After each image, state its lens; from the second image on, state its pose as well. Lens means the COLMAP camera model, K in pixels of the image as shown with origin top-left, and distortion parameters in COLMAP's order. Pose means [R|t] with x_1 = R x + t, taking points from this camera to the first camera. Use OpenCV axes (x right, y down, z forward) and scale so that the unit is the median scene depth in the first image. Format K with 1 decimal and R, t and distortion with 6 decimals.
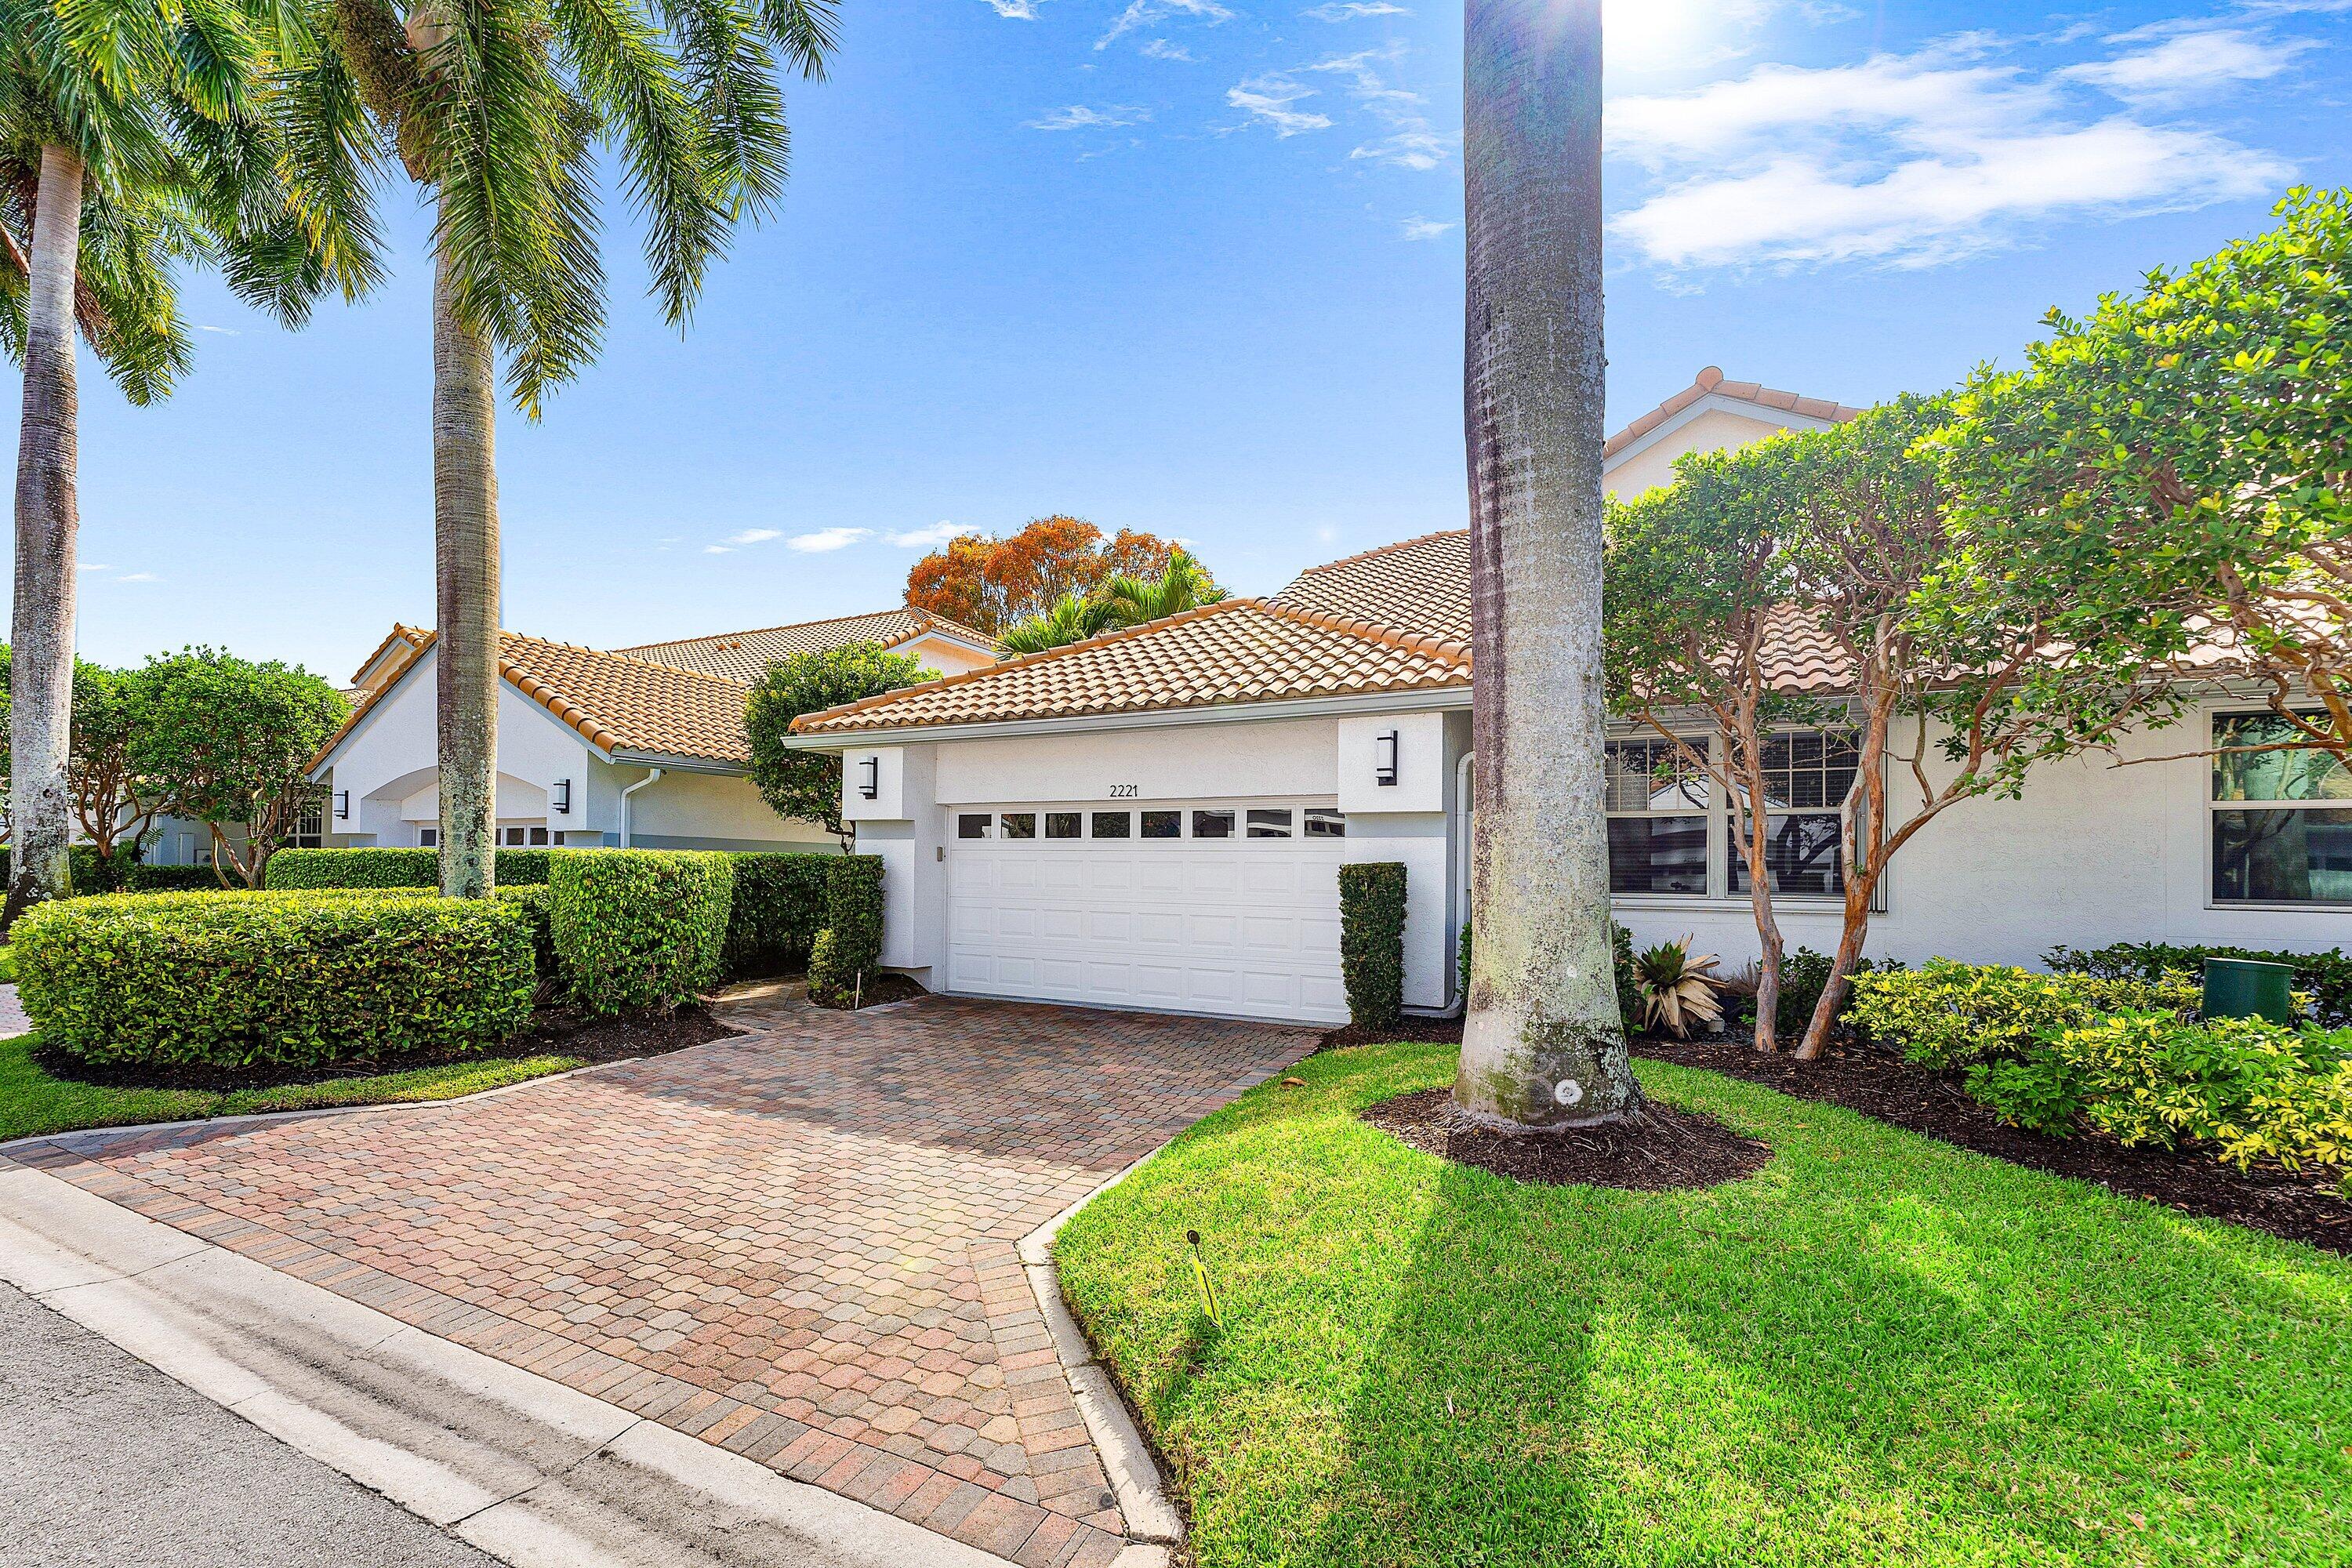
lens RADIAL K [[964.0, 0, 1167.3], [0, 964.0, 812.2], [0, 0, 1]] dist [0.001018, 0.000182]
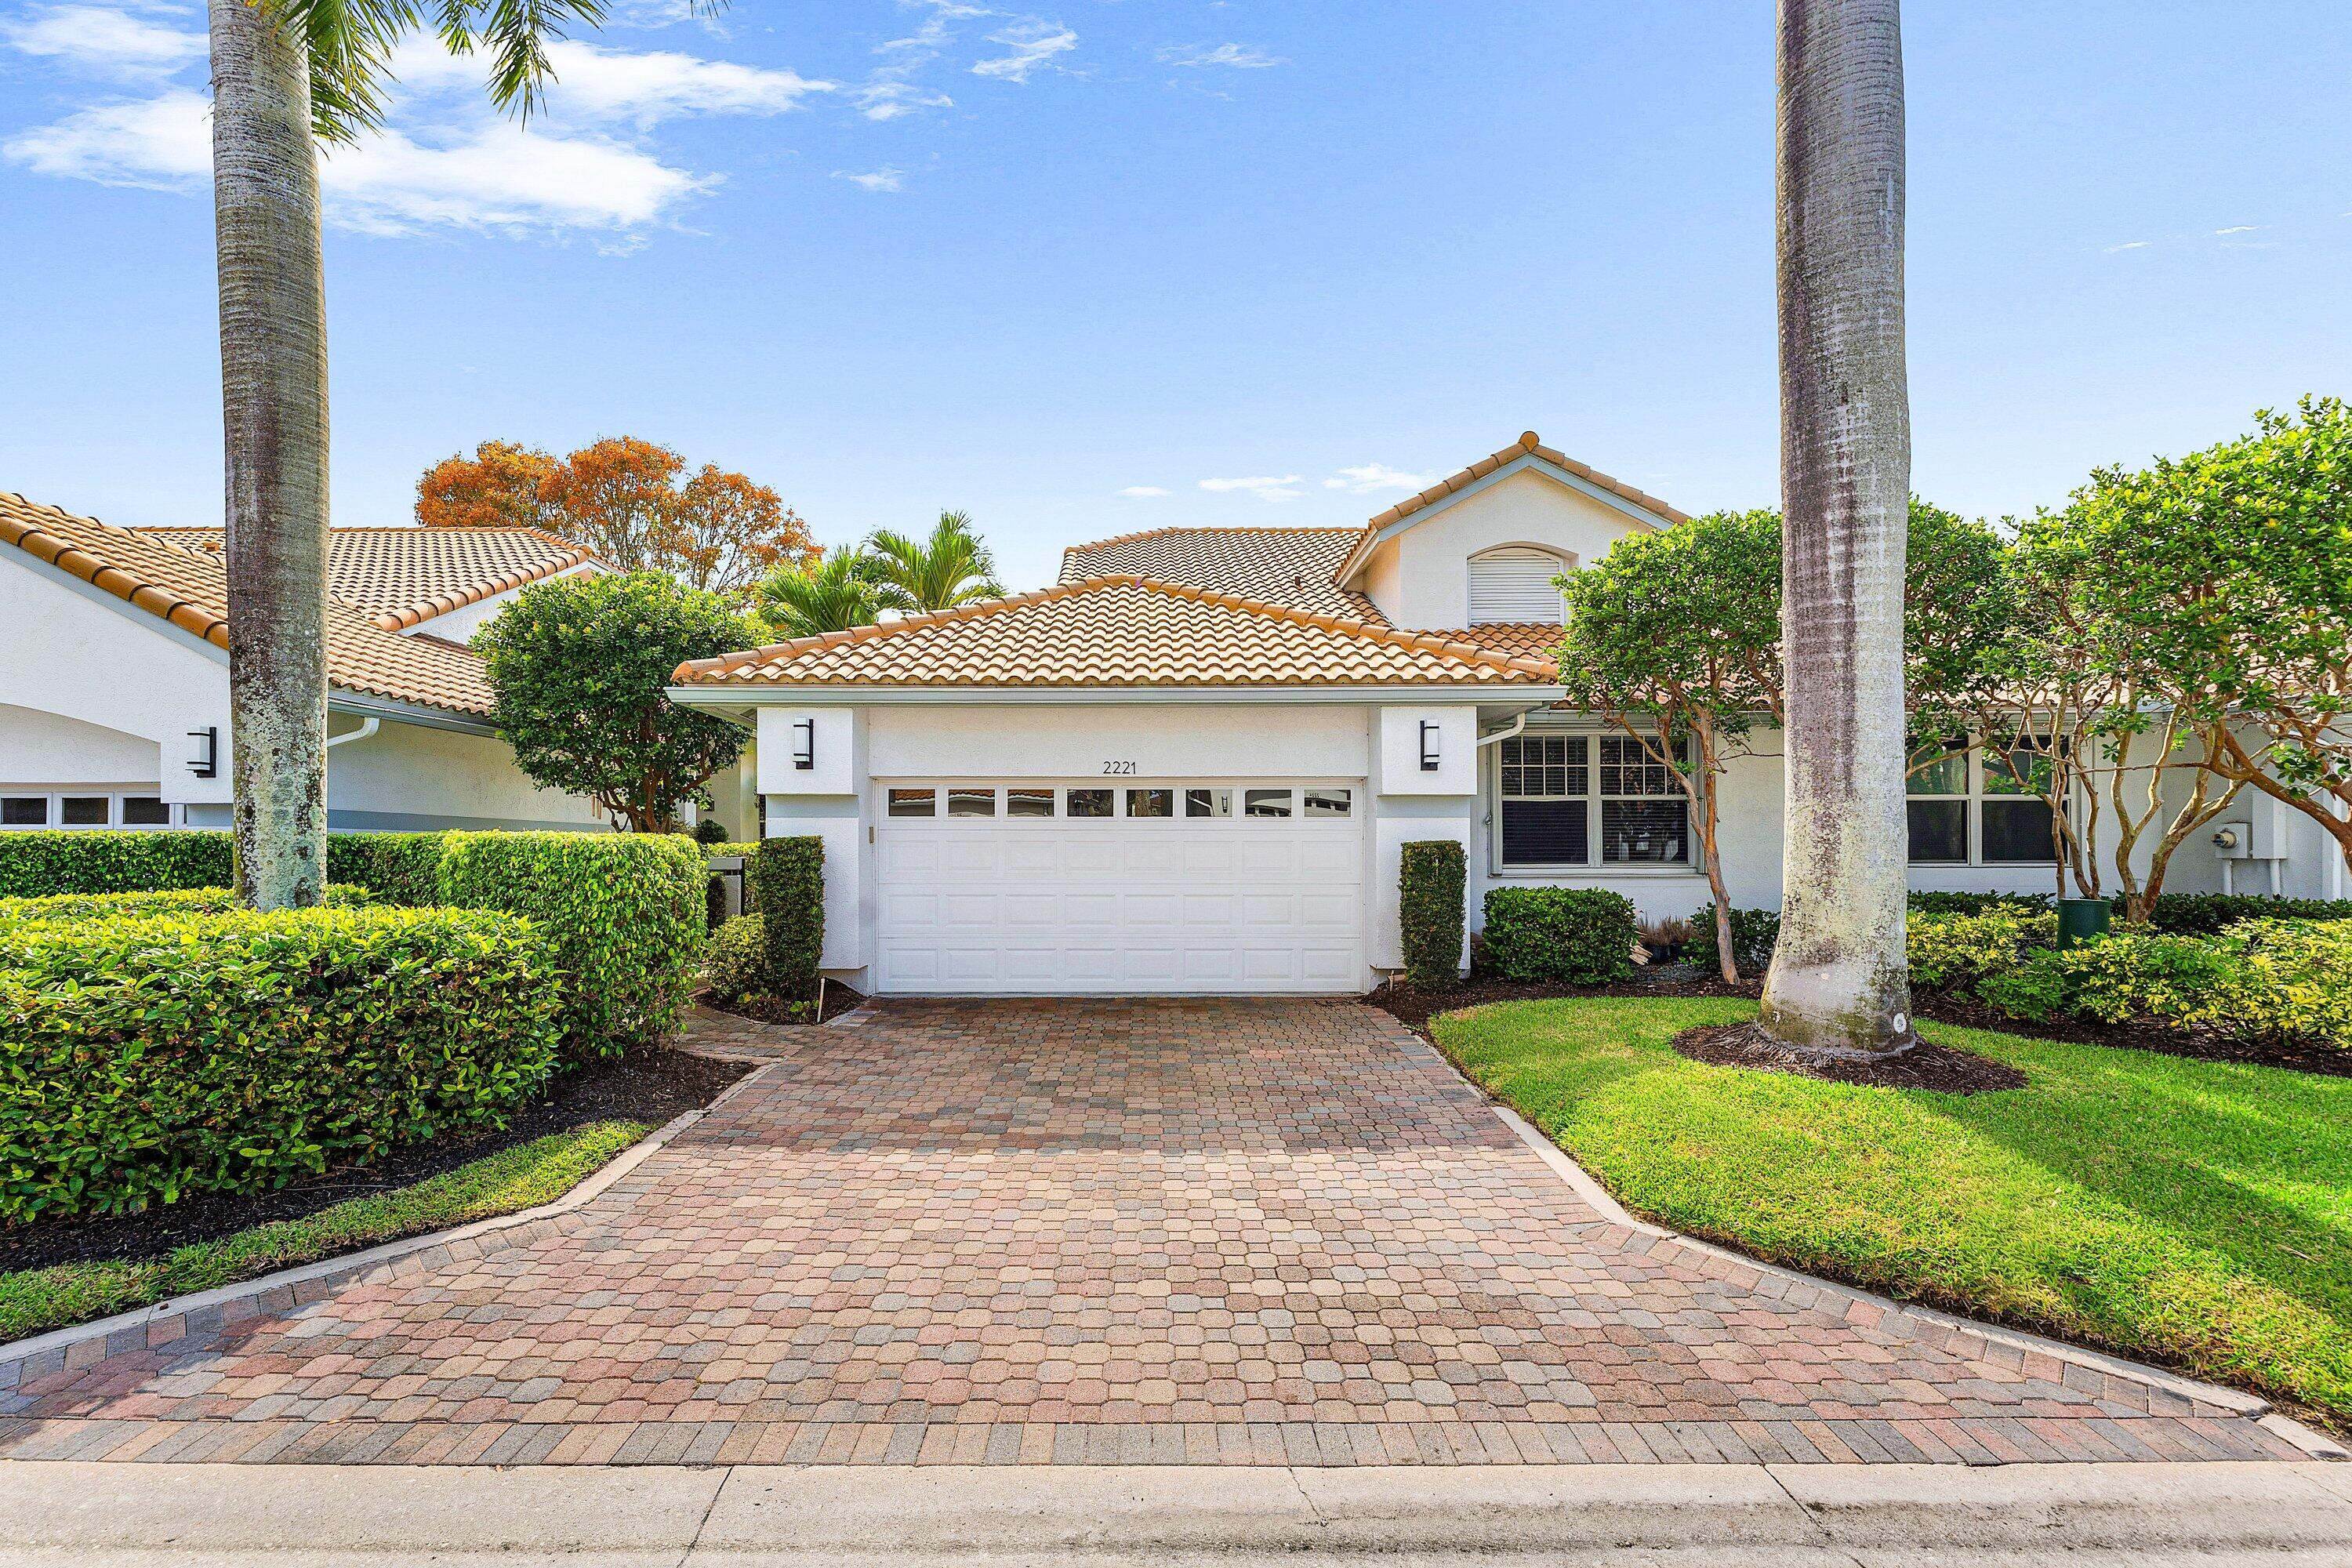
lens RADIAL K [[955.6, 0, 1170.3], [0, 955.6, 797.1], [0, 0, 1]] dist [0.003204, -0.000175]
pose [[0.894055, 0.011015, 0.447821, -0.708050], [-0.015604, 0.999857, 0.006560, 0.000584], [-0.447685, -0.012853, 0.894099, 0.218502]]
